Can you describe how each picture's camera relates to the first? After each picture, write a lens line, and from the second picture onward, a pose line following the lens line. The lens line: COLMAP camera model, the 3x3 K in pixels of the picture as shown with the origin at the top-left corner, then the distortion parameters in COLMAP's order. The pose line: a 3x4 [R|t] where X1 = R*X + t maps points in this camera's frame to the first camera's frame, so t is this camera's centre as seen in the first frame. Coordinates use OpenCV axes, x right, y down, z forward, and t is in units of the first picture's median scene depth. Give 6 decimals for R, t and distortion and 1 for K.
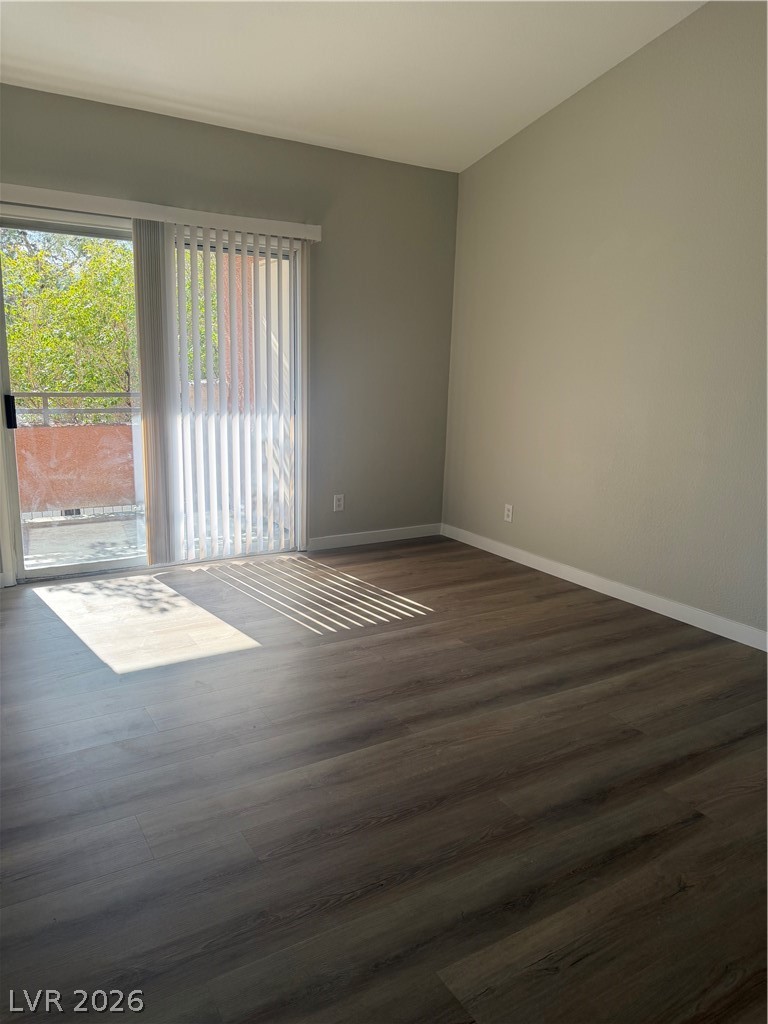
lens RADIAL K [[723.5, 0, 380.0], [0, 723.5, 516.6], [0, 0, 1]] dist [0.074510, -0.102472]
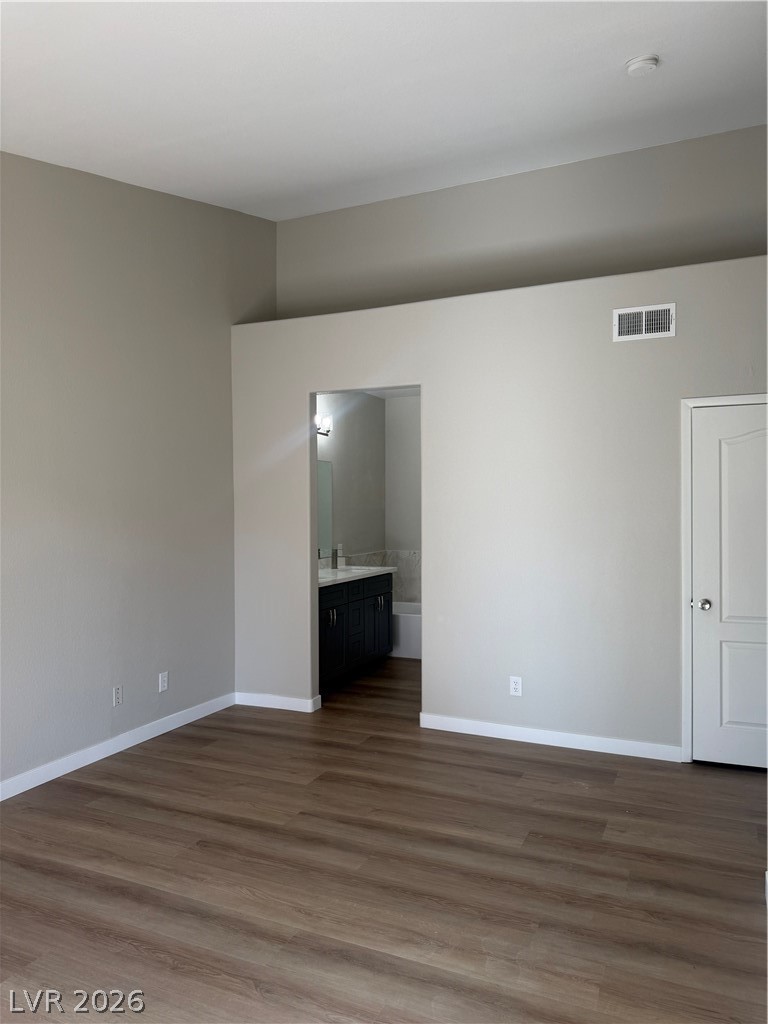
lens RADIAL K [[723.5, 0, 380.0], [0, 723.5, 516.6], [0, 0, 1]] dist [0.074510, -0.102472]
pose [[-0.562560, -0.038202, 0.825873, -0.788317], [0.159865, 0.975053, 0.153997, -0.364067], [-0.811153, 0.218661, -0.542419, 1.326549]]
